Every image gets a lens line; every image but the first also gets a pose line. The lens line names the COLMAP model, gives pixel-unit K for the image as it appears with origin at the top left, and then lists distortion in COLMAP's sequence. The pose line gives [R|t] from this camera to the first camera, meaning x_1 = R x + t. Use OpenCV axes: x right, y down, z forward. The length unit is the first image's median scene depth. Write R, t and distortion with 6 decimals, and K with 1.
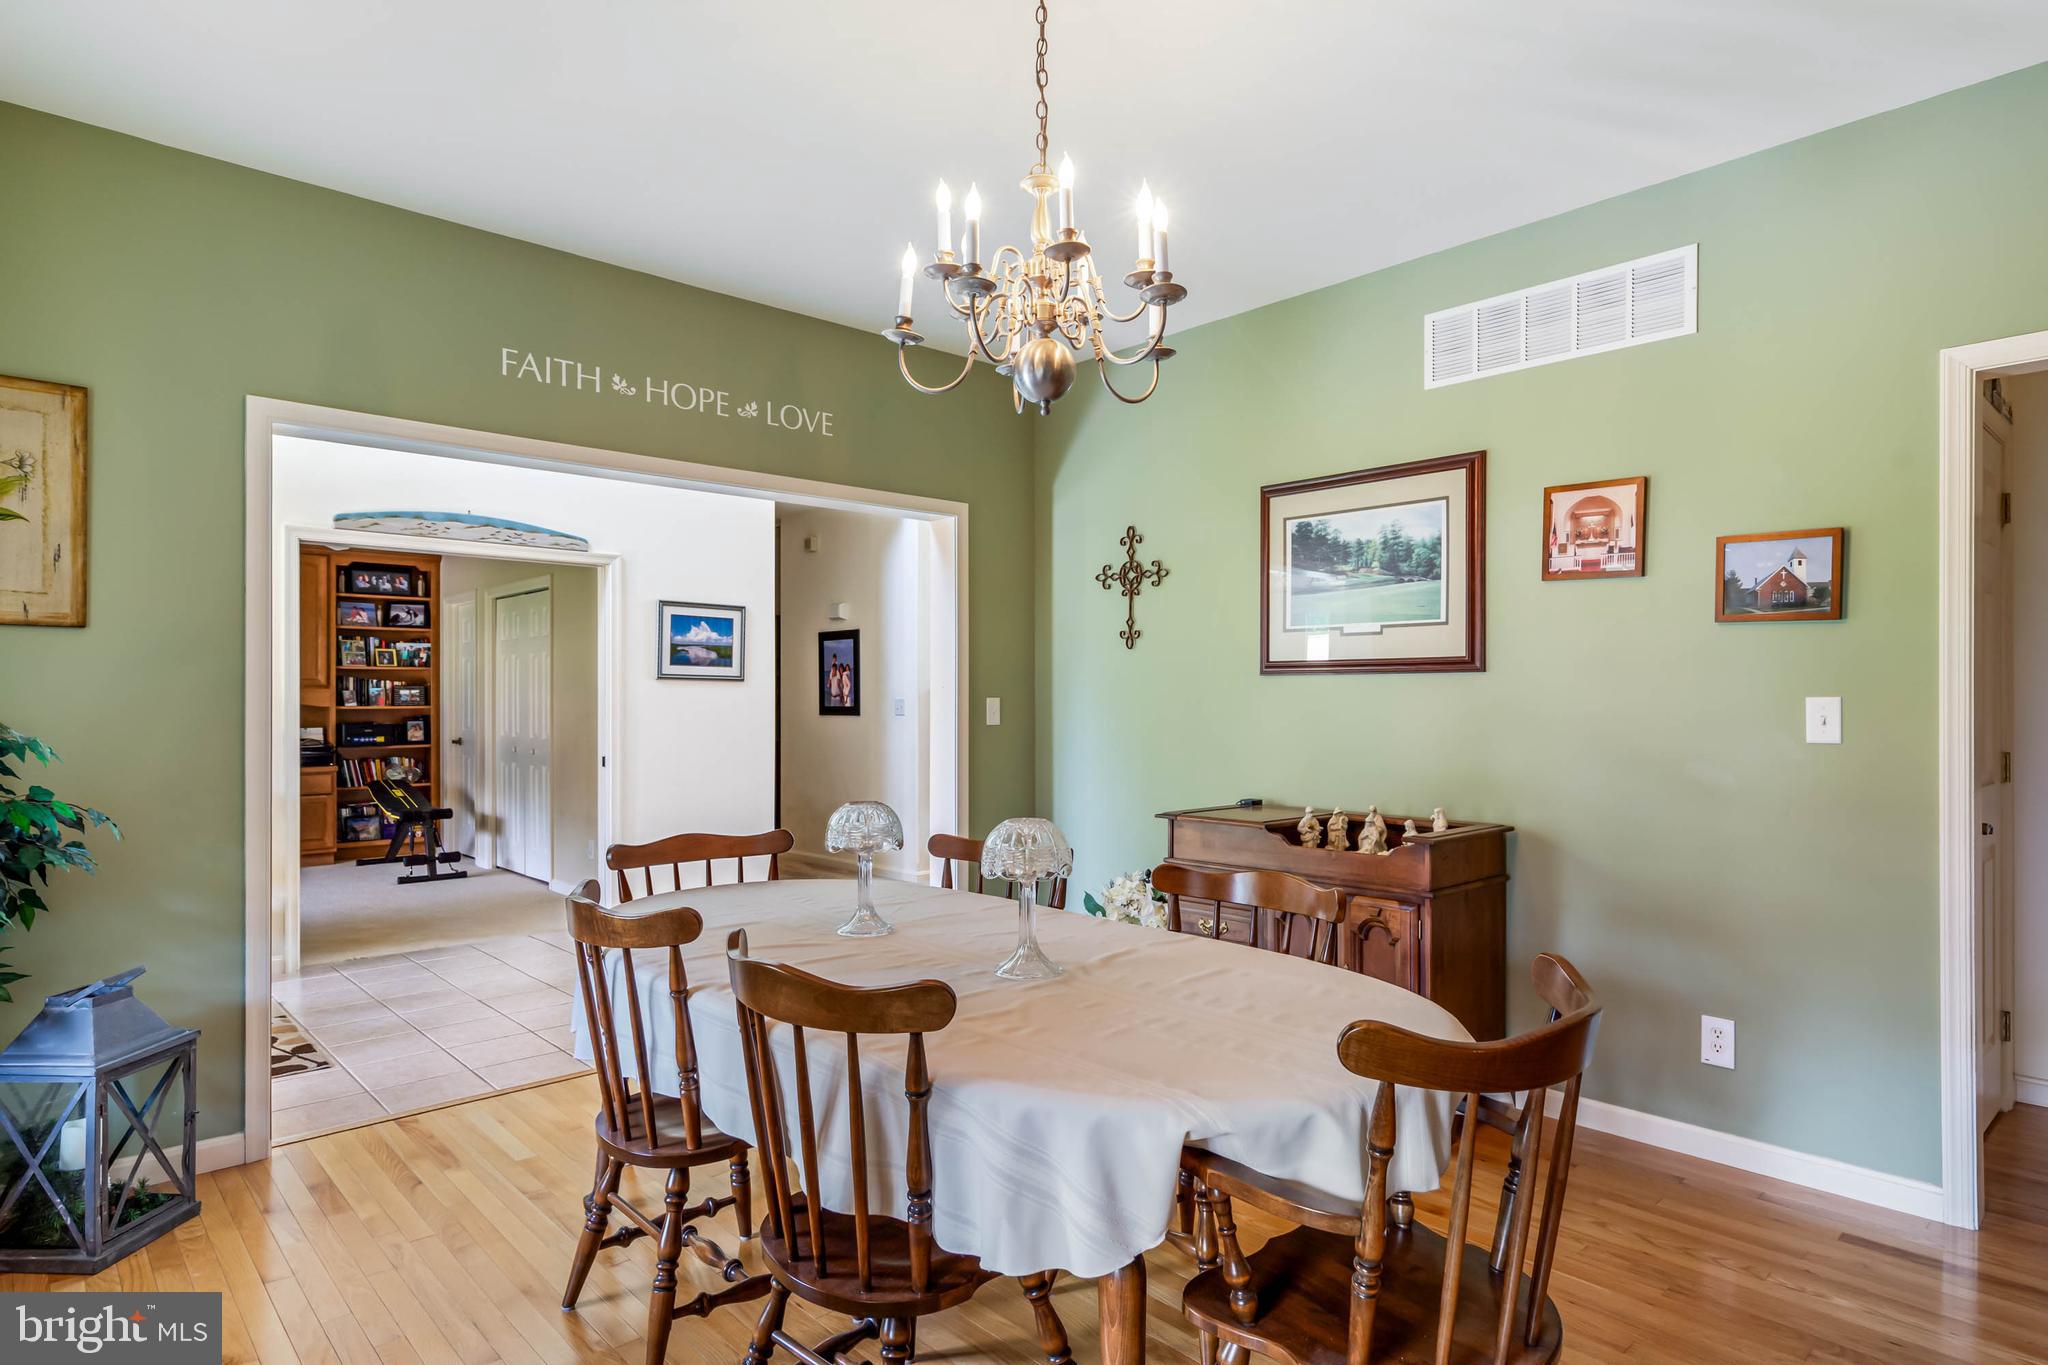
lens RADIAL K [[1126.9, 0, 1024.0], [0, 1126.9, 682.5], [0, 0, 1]] dist [0.005566, 0.001157]
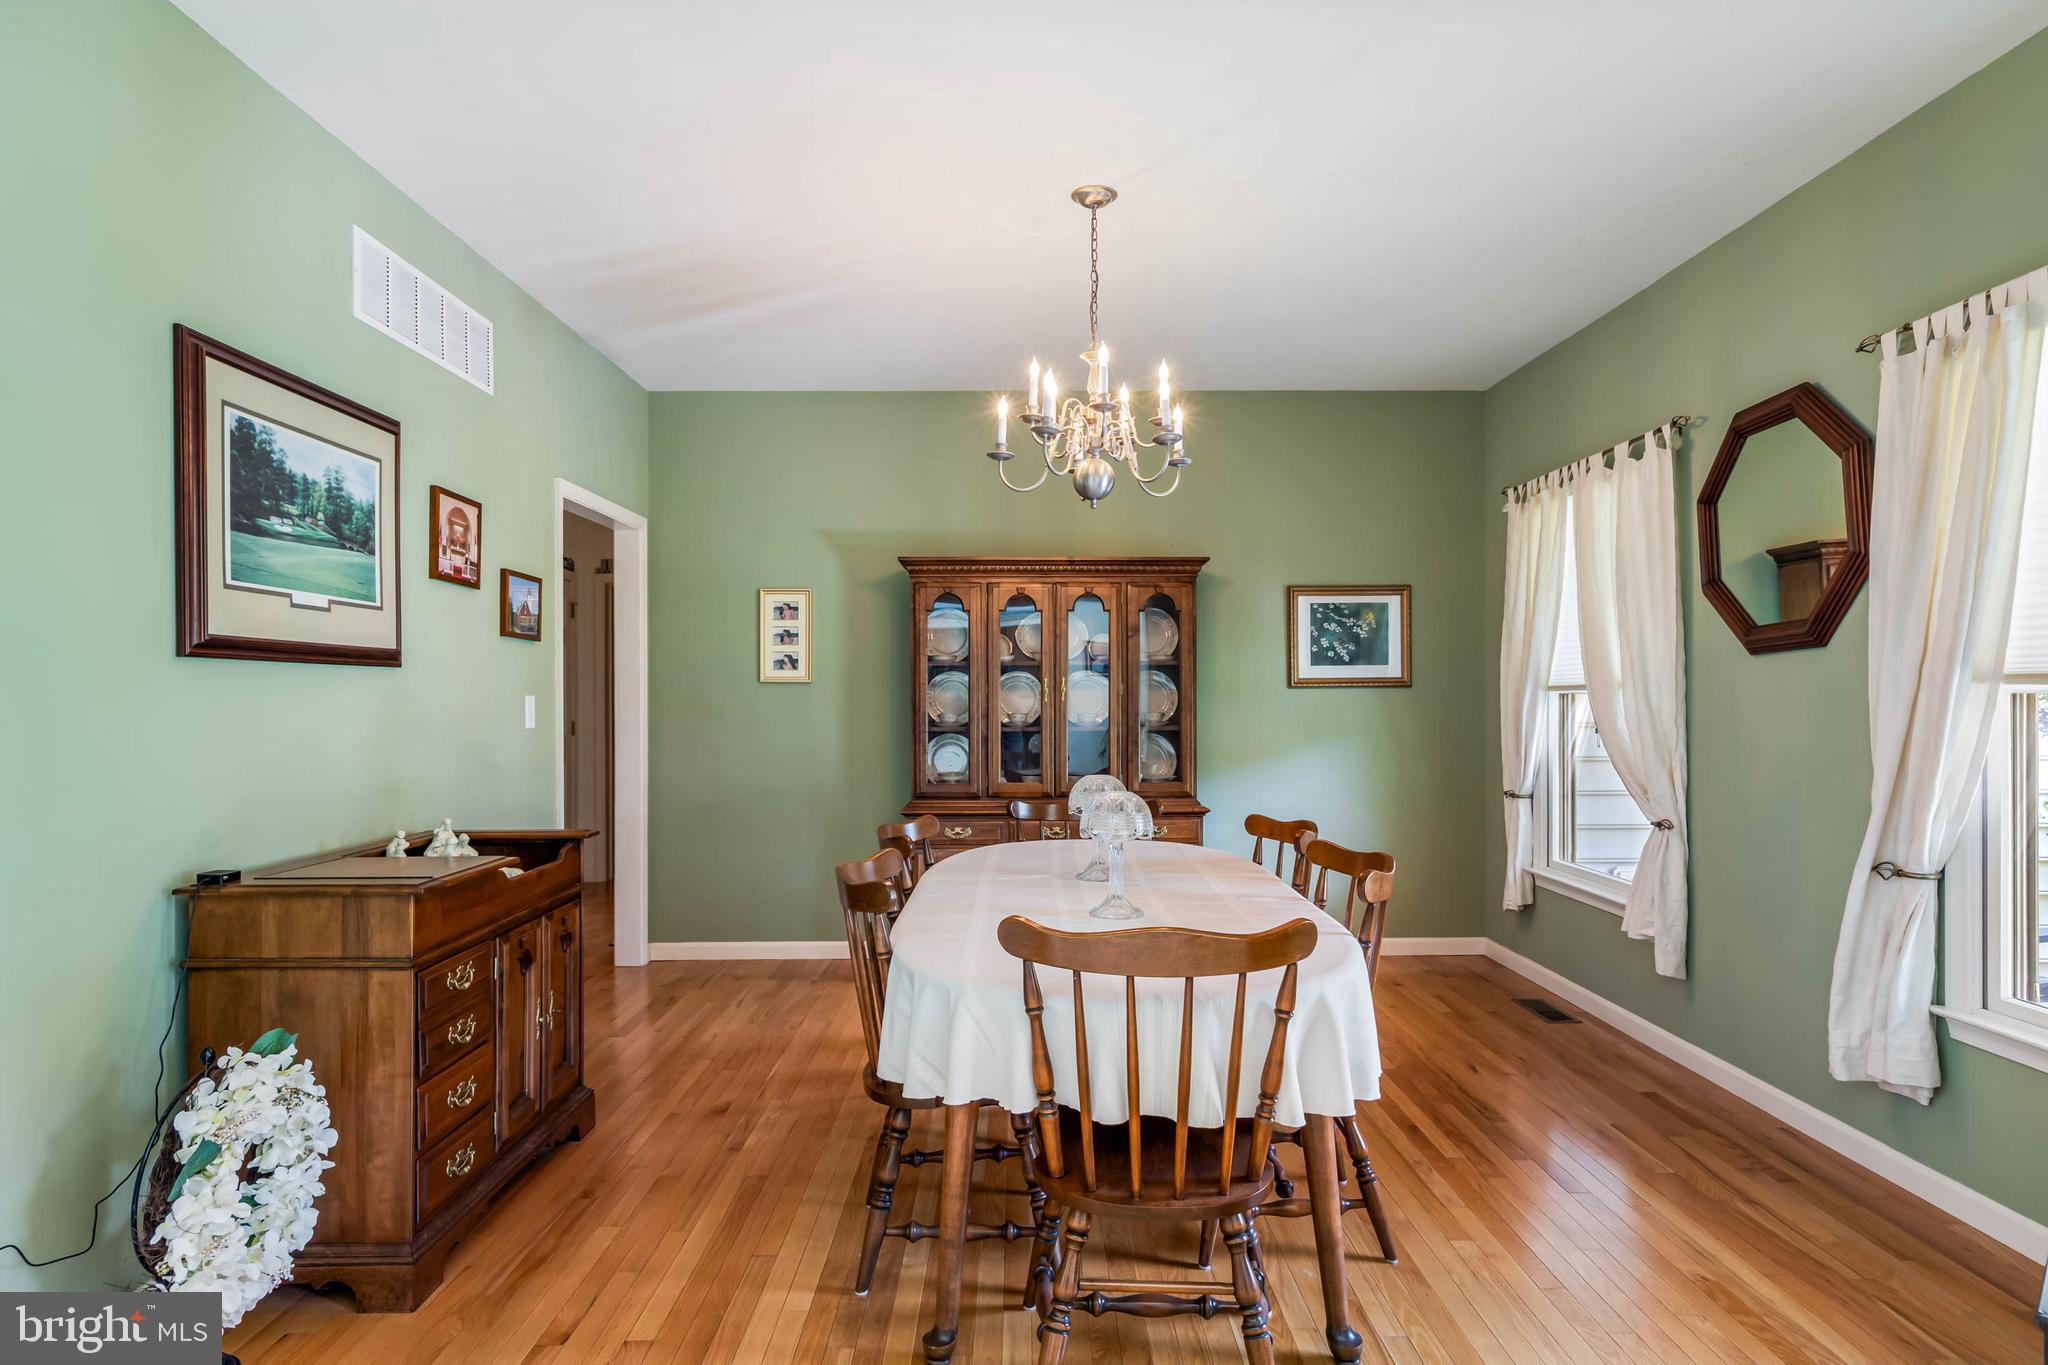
lens RADIAL K [[1130.4, 0, 1026.1], [0, 1130.4, 704.2], [0, 0, 1]] dist [0.002284, 0.000547]
pose [[-0.733773, -0.000902, 0.679395, -0.544687], [-0.005257, 0.999977, -0.004350, 0.019772], [-0.679375, -0.006763, -0.733760, 1.258766]]
